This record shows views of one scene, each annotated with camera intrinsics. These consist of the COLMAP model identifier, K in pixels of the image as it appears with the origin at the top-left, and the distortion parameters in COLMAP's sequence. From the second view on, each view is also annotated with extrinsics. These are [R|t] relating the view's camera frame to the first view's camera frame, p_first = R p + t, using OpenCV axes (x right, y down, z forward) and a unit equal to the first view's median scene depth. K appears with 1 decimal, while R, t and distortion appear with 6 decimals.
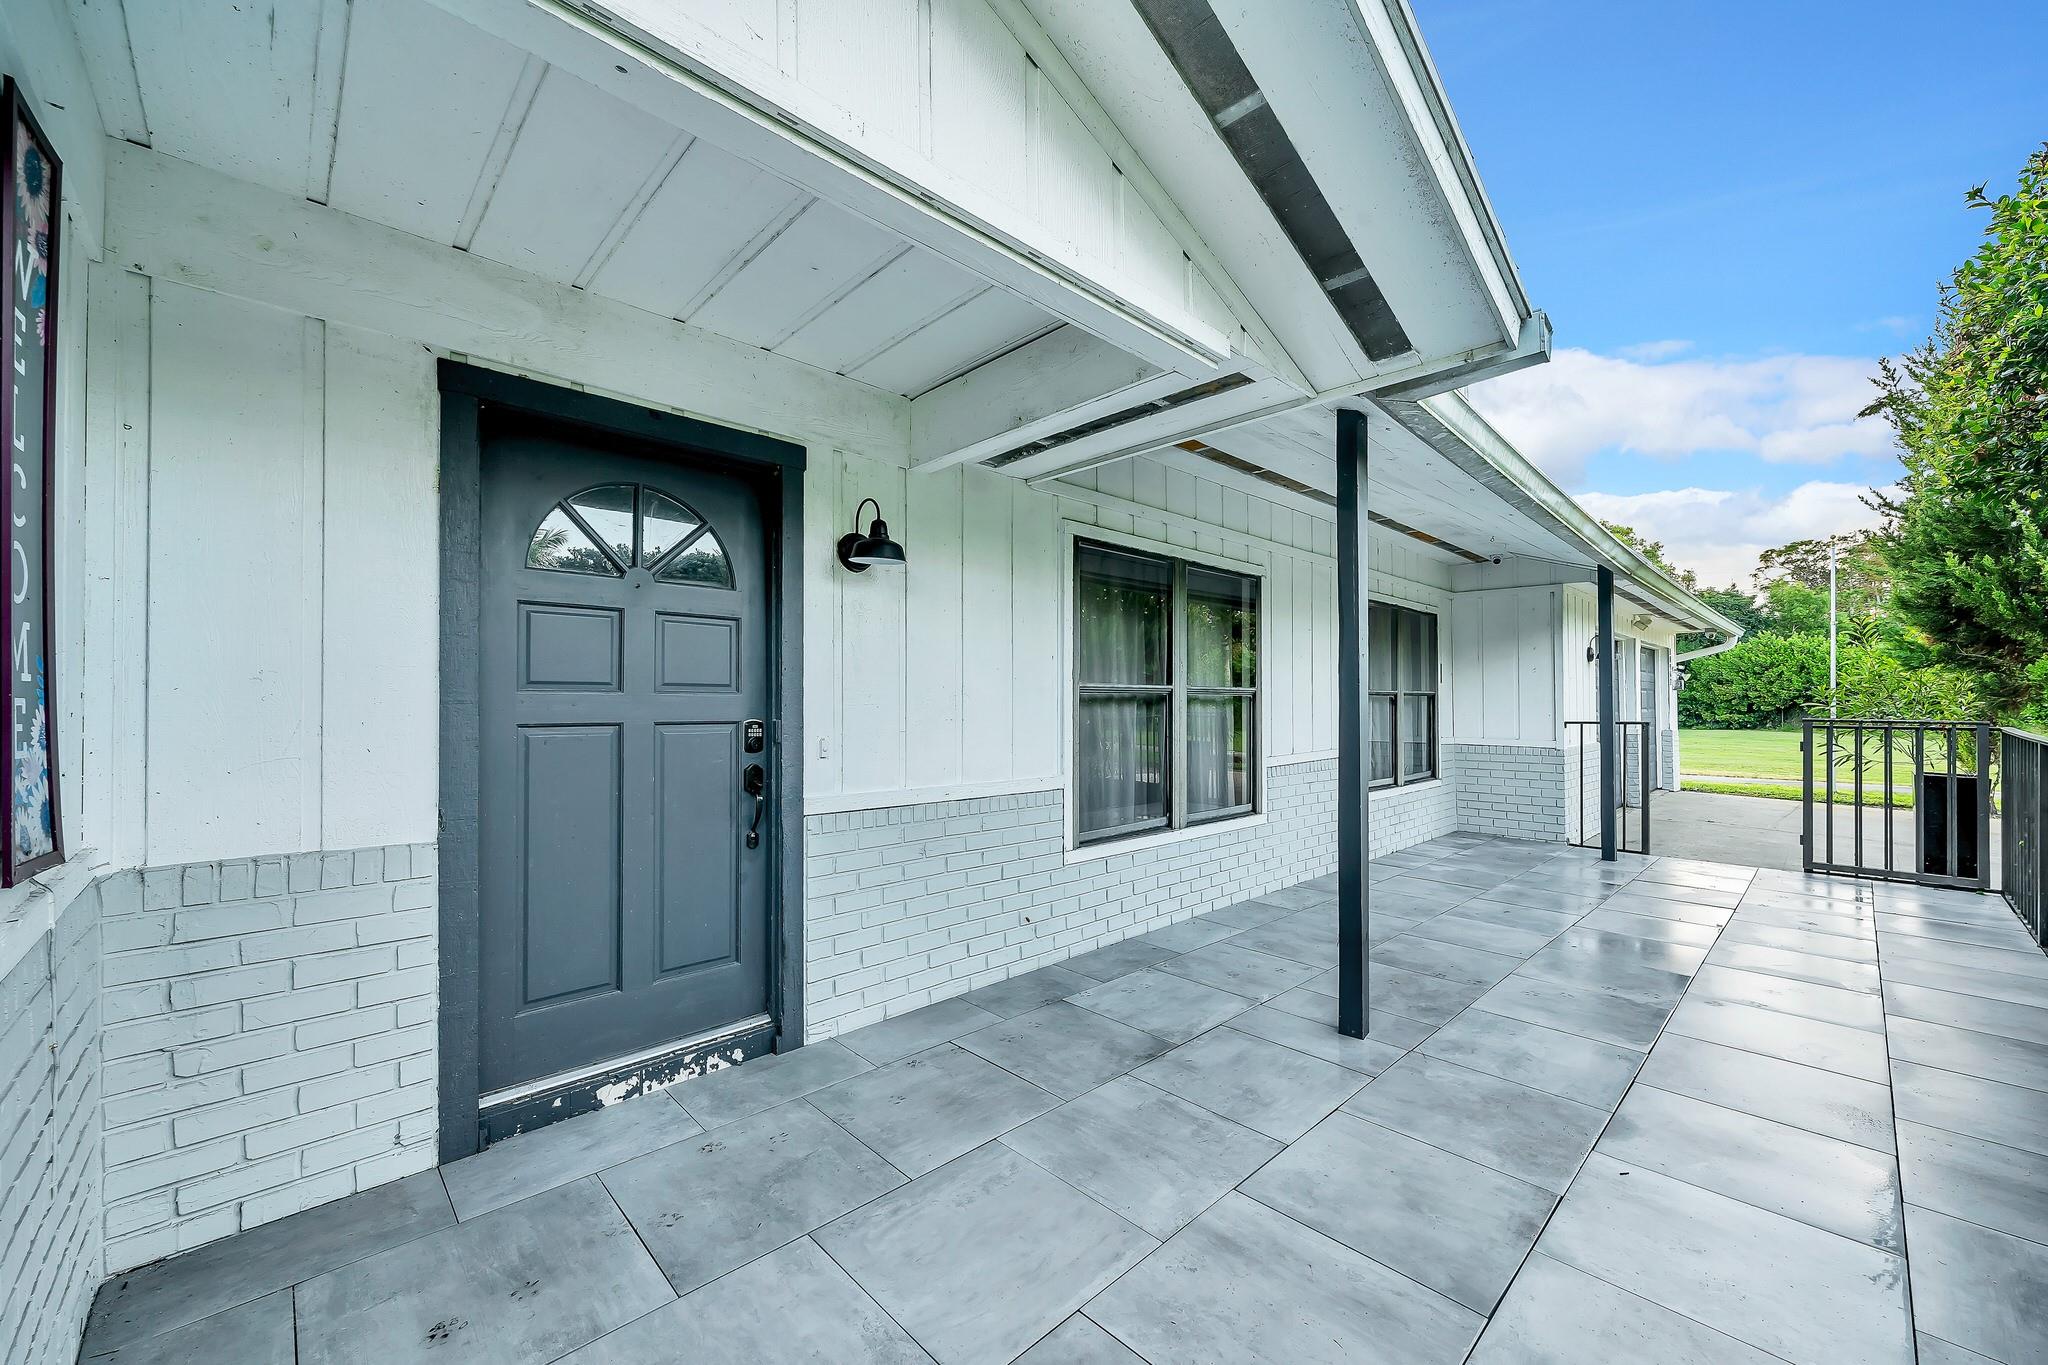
lens RADIAL K [[783.1, 0, 1024.0], [0, 783.1, 682.5], [0, 0, 1]] dist [-0.000990, -0.000140]
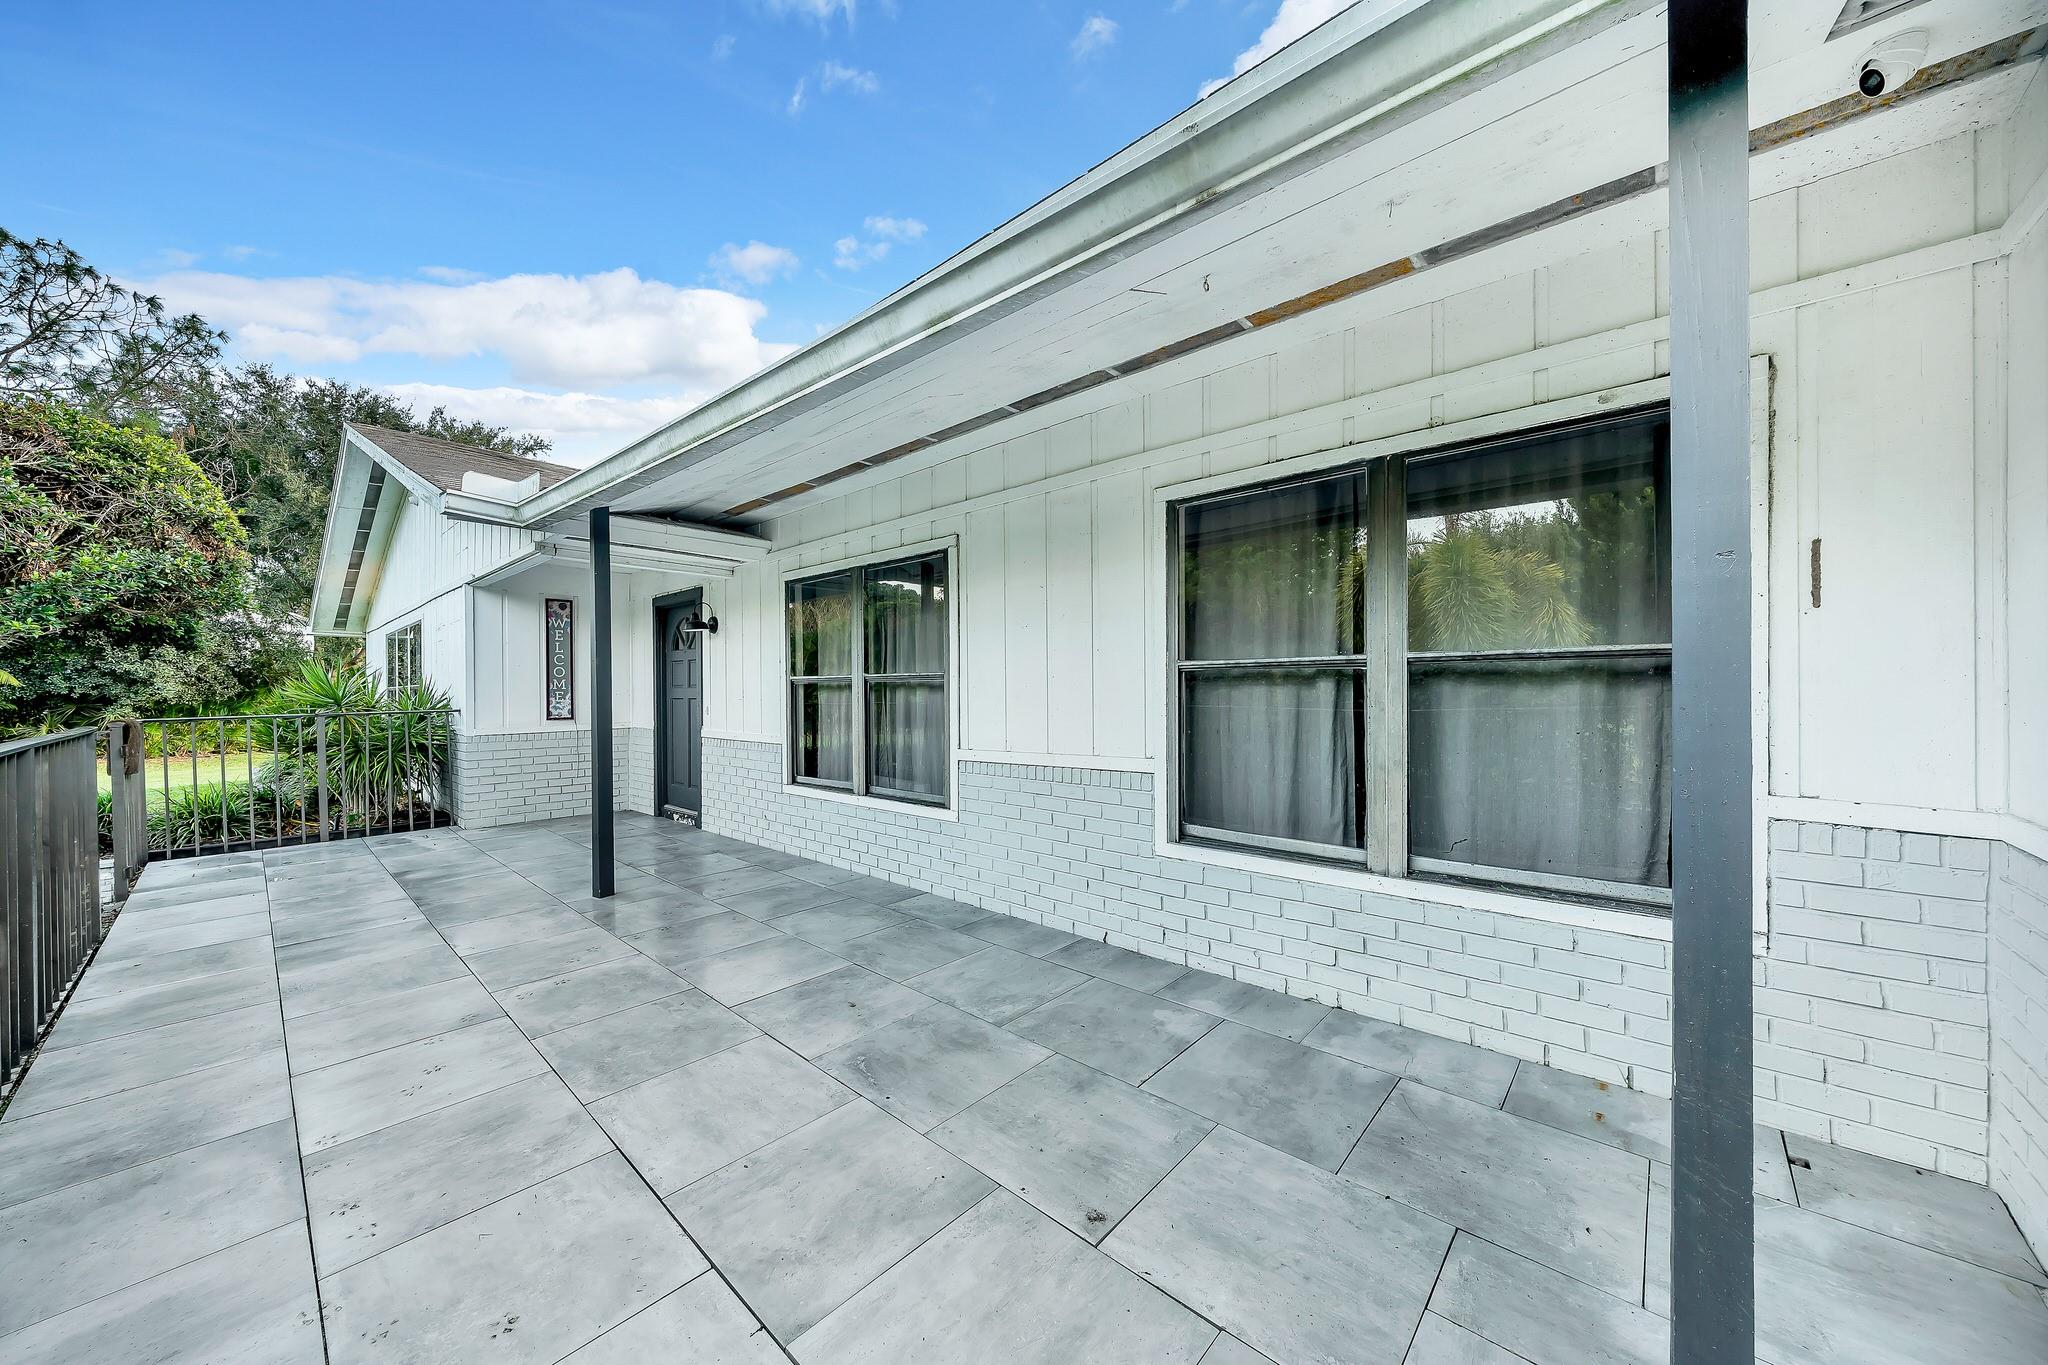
lens RADIAL K [[721.3, 0, 1024.0], [0, 721.3, 682.5], [0, 0, 1]] dist [0.001810, 0.000309]
pose [[0.073320, -0.008187, -0.997275, 1.287248], [0.037678, 0.999275, -0.005434, 0.031523], [0.996596, -0.037177, 0.073575, 1.155029]]
